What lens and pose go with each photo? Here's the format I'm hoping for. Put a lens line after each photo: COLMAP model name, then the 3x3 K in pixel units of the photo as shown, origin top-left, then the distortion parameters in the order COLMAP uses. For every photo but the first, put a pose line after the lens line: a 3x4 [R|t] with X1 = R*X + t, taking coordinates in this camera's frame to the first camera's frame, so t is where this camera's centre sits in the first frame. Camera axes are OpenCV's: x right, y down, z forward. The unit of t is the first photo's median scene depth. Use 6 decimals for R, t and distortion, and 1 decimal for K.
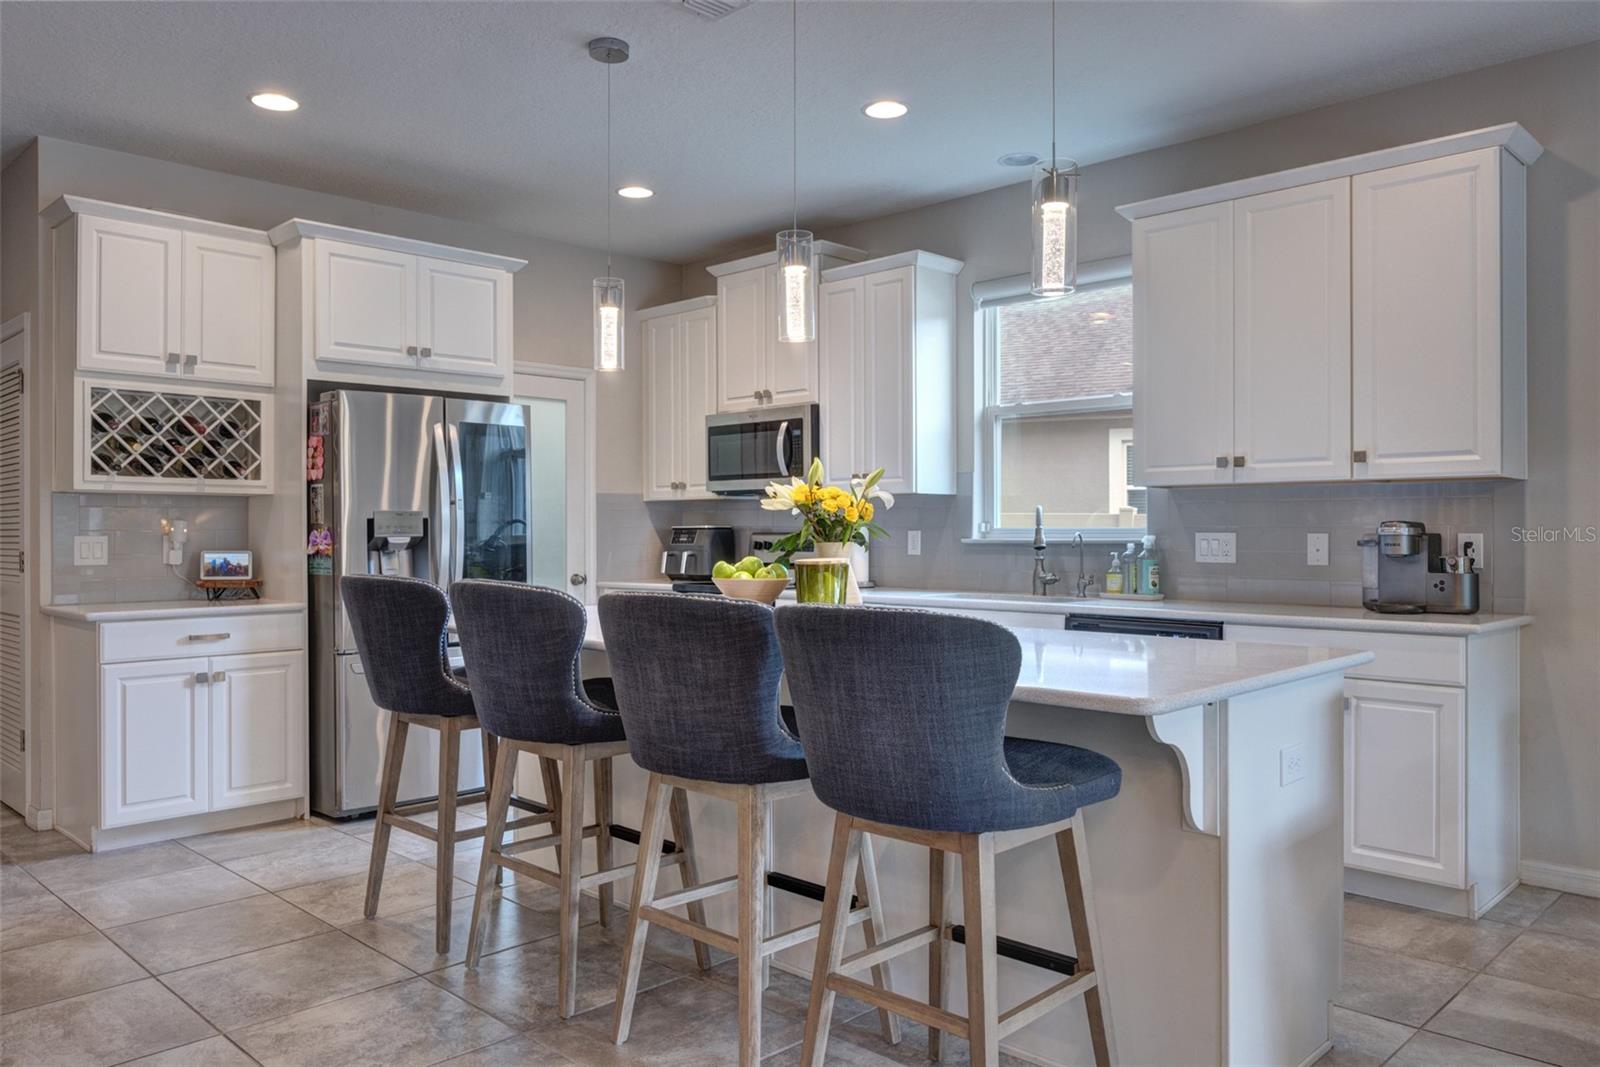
lens RADIAL K [[1158.6, 0, 792.7], [0, 1158.6, 544.8], [0, 0, 1]] dist [0.000661, -0.008833]
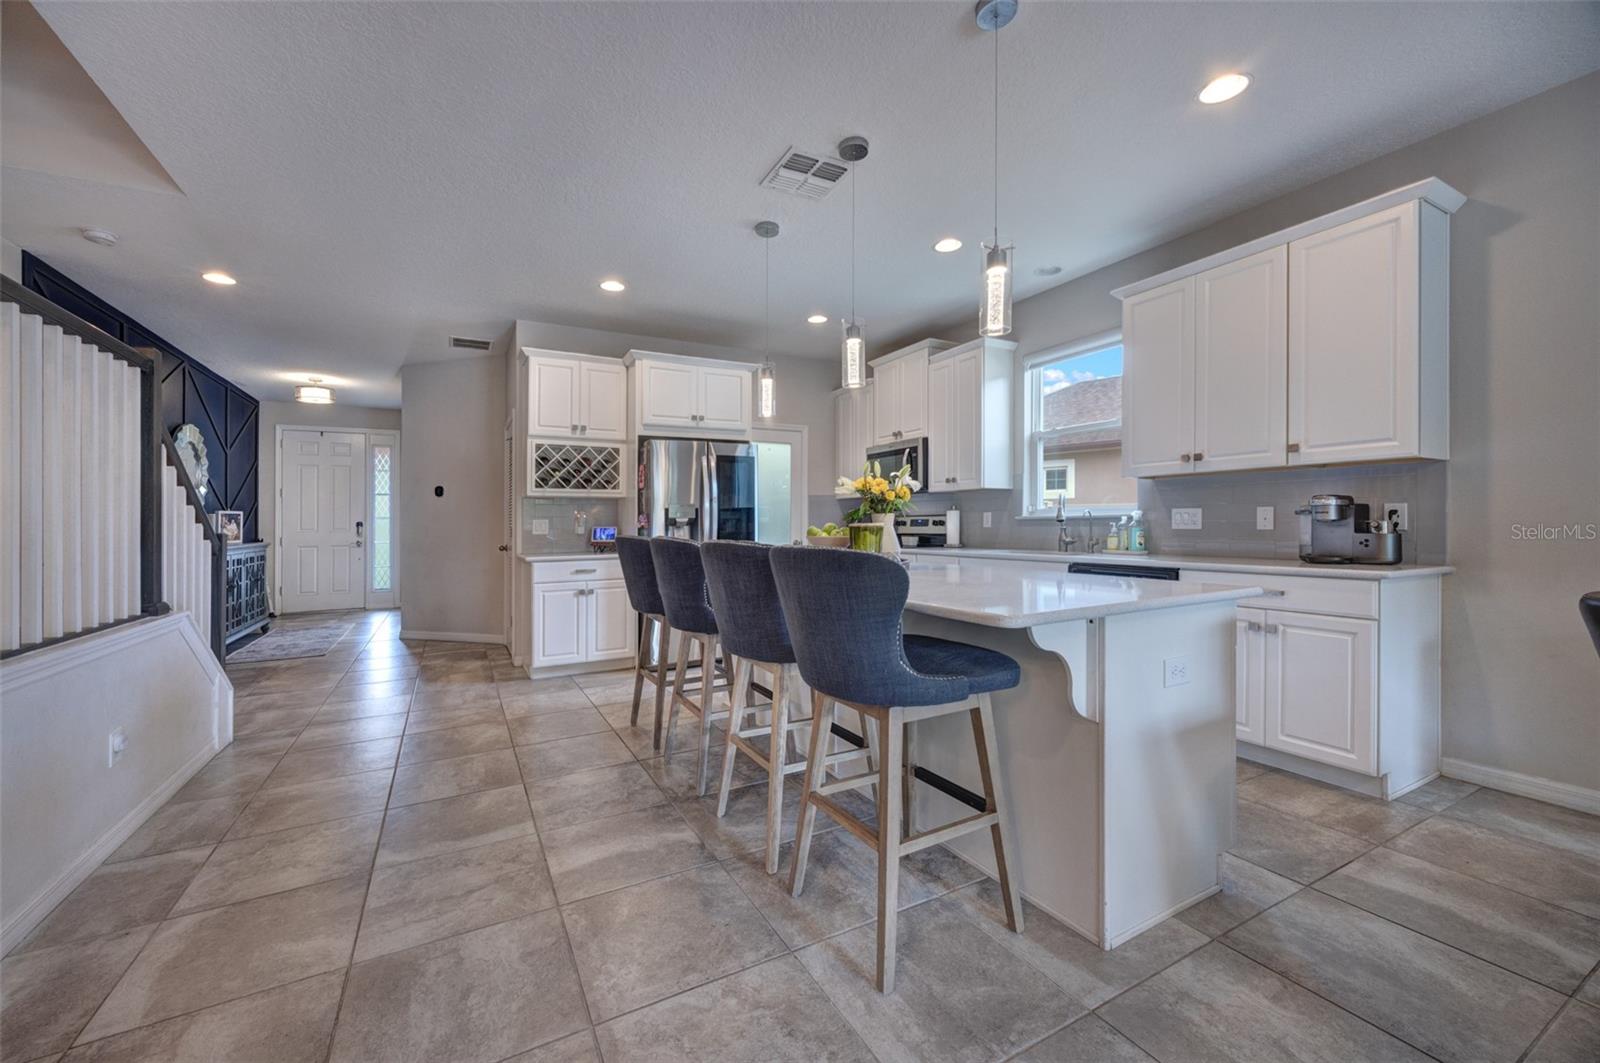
lens RADIAL K [[625.4, 0, 788.6], [0, 625.4, 534.1], [0, 0, 1]] dist [0.000933, -0.000392]
pose [[0.955436, -0.004267, -0.295168, 0.136249], [0.005920, 0.999971, 0.004709, 0.017420], [0.295139, -0.006246, 0.955434, 0.120355]]
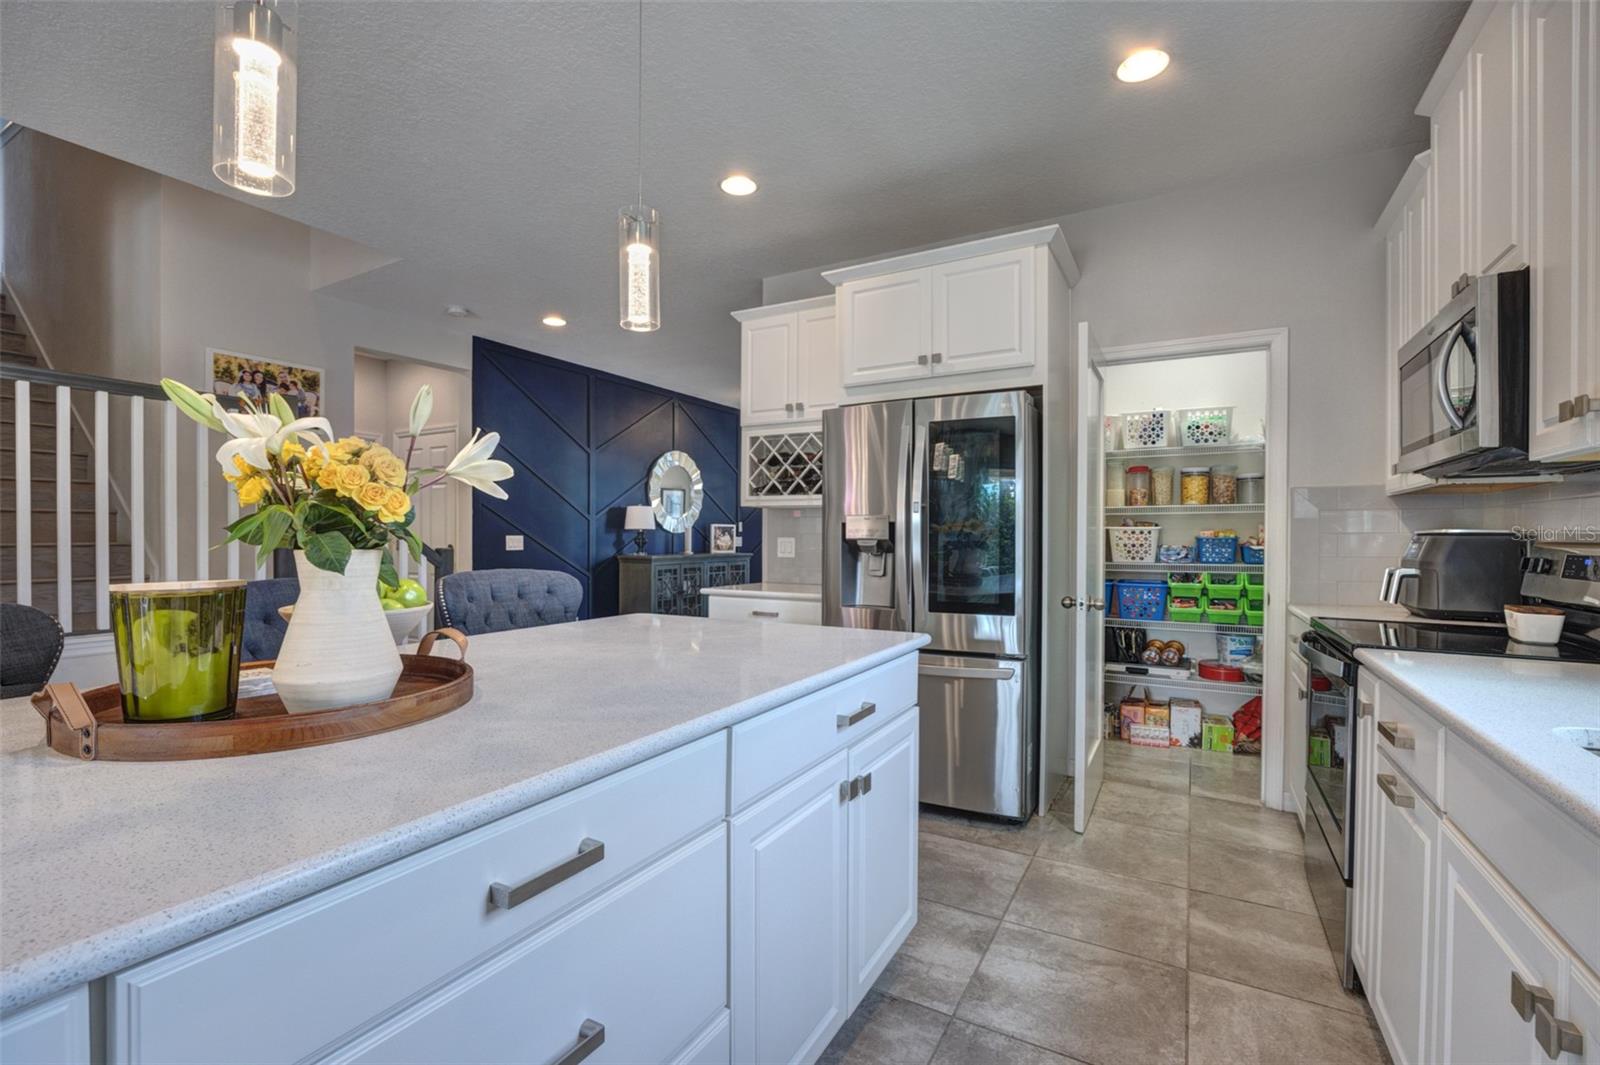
lens RADIAL K [[686.6, 0, 808.7], [0, 686.6, 538.1], [0, 0, 1]] dist [-0.012700, -0.000198]
pose [[0.270489, 0.006470, -0.962701, 0.292543], [-0.018122, 0.999834, 0.001628, -0.010584], [0.962553, 0.017006, 0.270561, 0.940074]]
